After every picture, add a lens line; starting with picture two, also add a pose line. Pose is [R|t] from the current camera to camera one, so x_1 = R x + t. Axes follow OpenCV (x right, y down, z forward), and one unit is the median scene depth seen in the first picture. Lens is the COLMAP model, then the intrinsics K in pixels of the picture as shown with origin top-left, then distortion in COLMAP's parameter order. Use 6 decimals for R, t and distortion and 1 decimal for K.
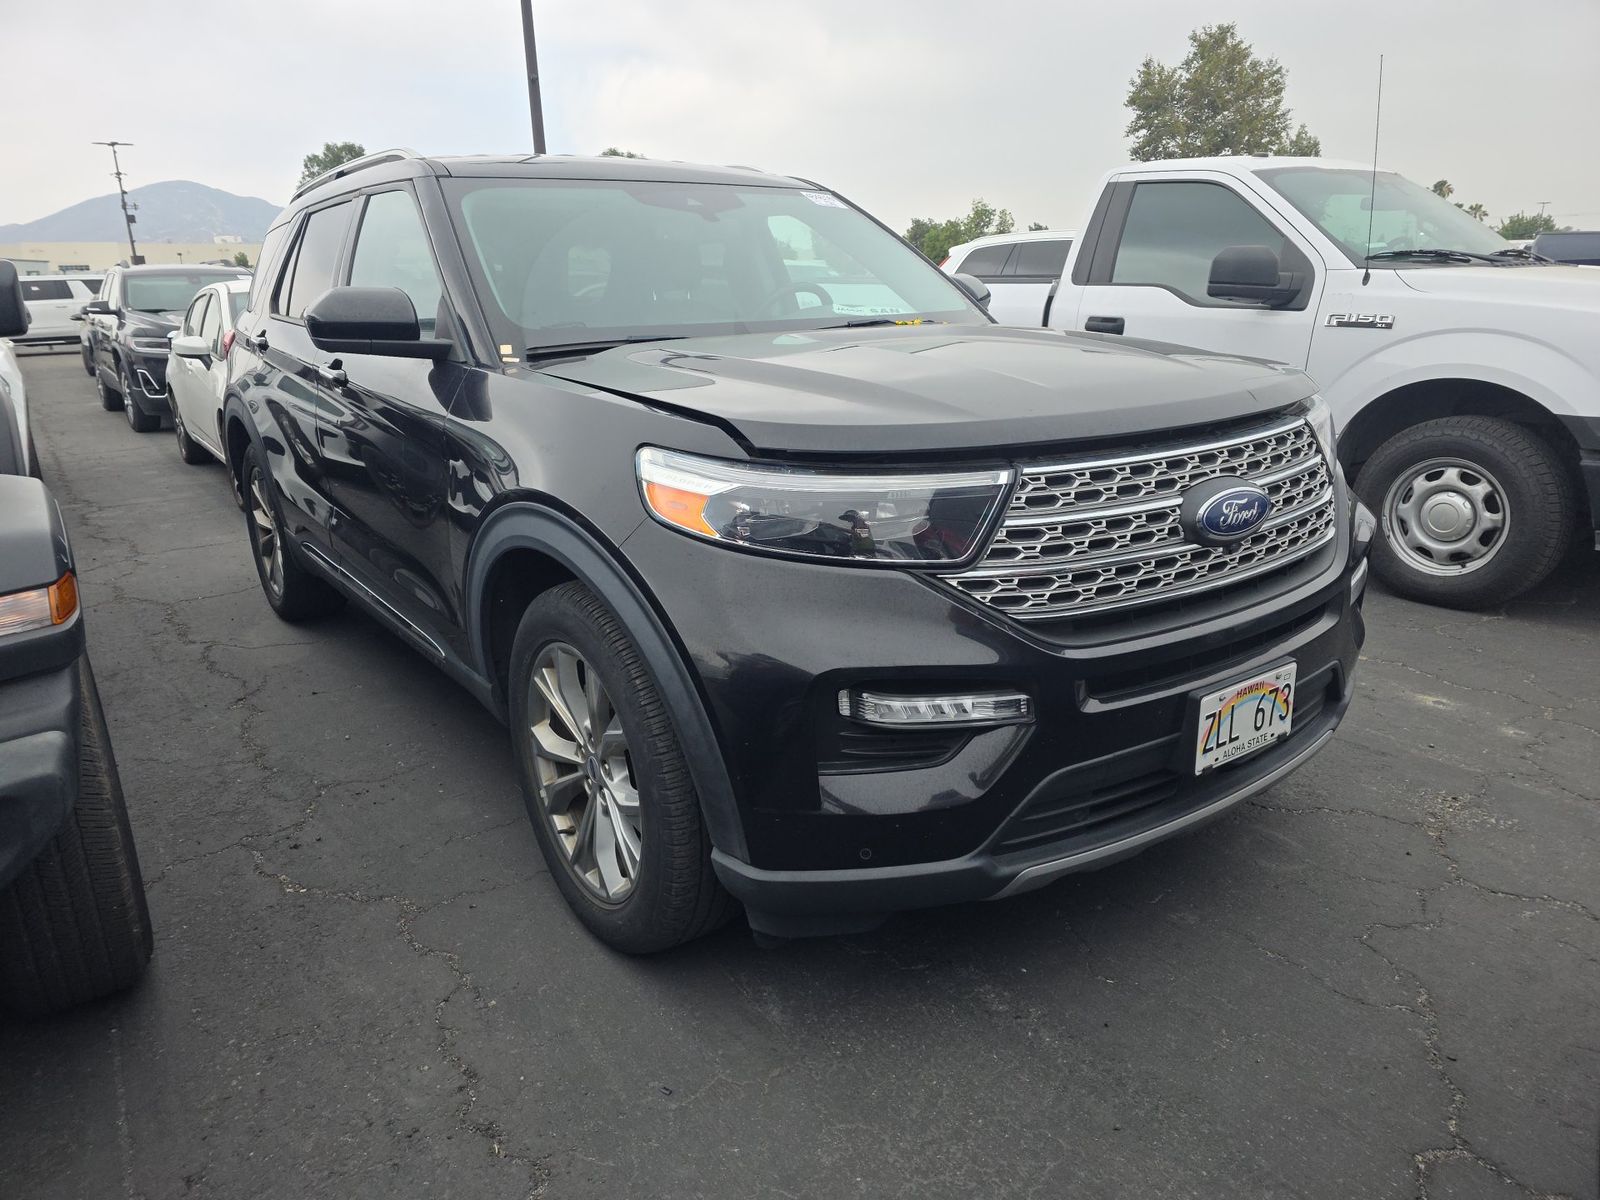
lens RADIAL K [[1076.2, 0, 796.0], [0, 1076.2, 613.2], [0, 0, 1]] dist [0.042732, -0.053678]
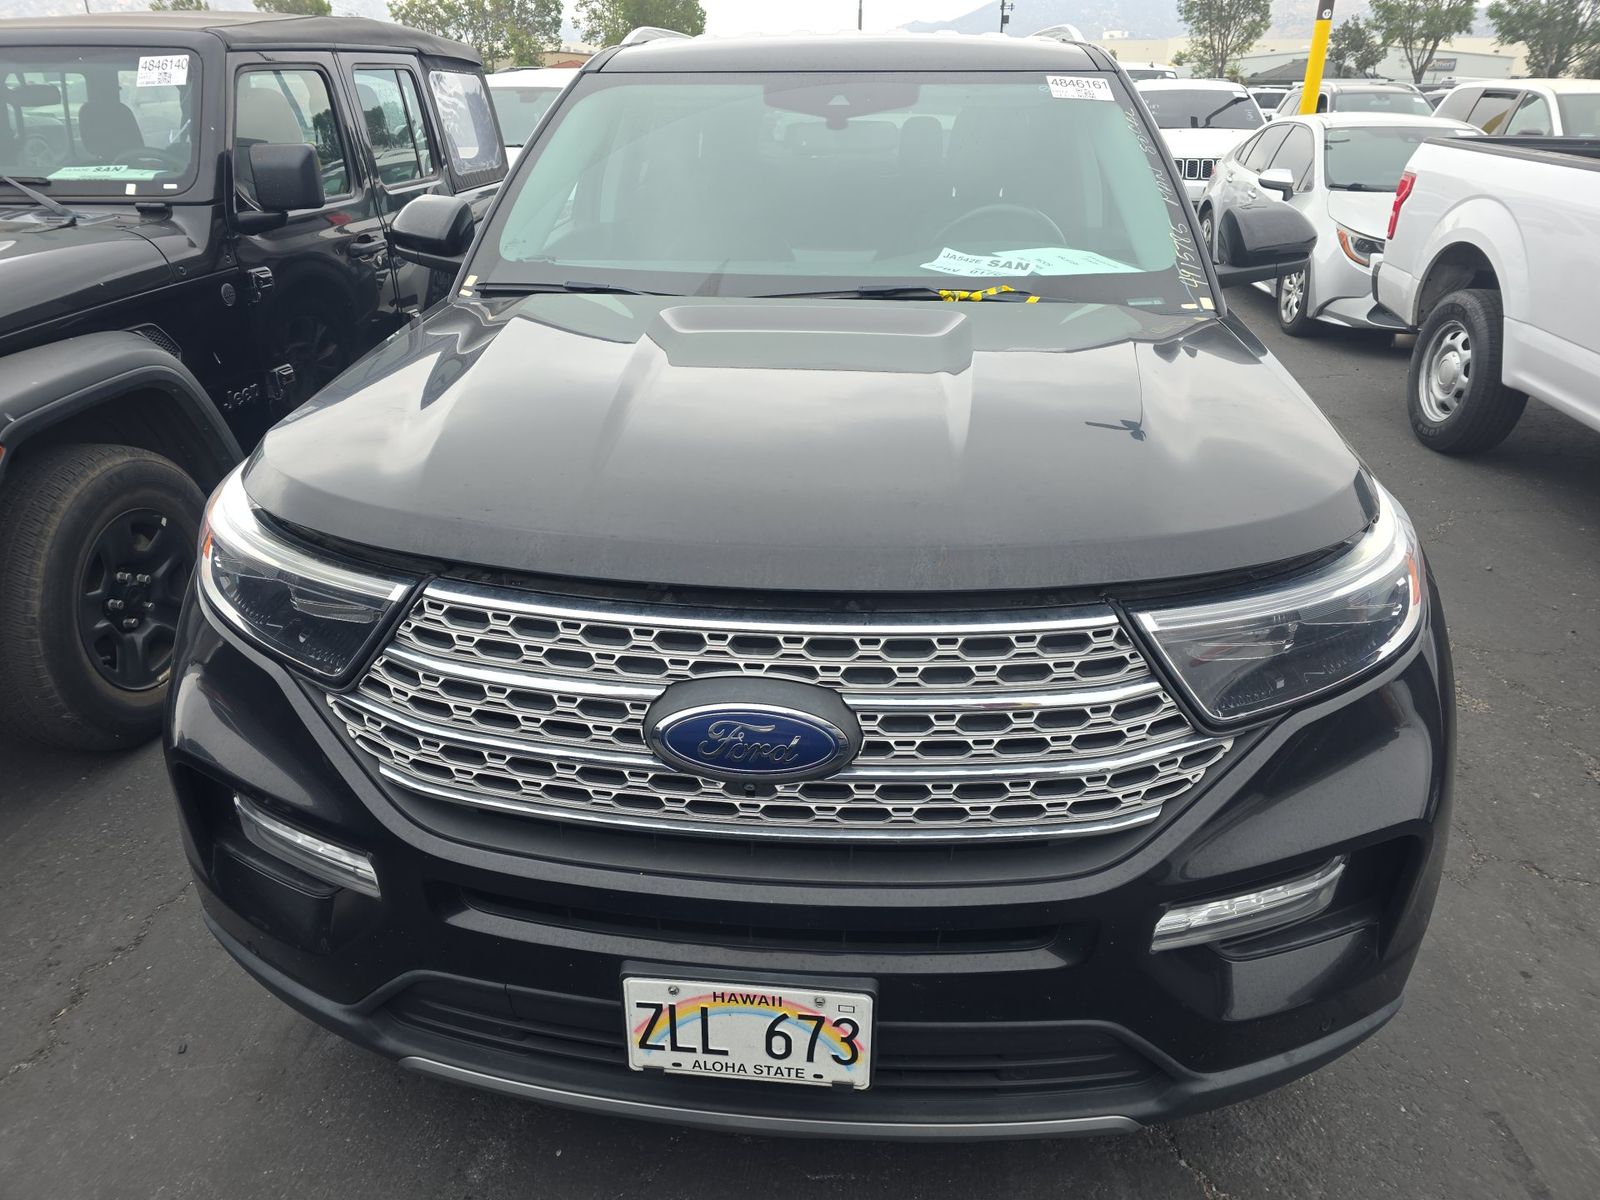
lens RADIAL K [[1076.2, 0, 802.9], [0, 1076.2, 586.0], [0, 0, 1]] dist [0.042732, -0.053678]
pose [[0.749171, 0.296156, -0.592481, 0.770568], [-0.210041, 0.954533, 0.211541, -0.316637], [0.628192, -0.034035, 0.777314, 0.534700]]
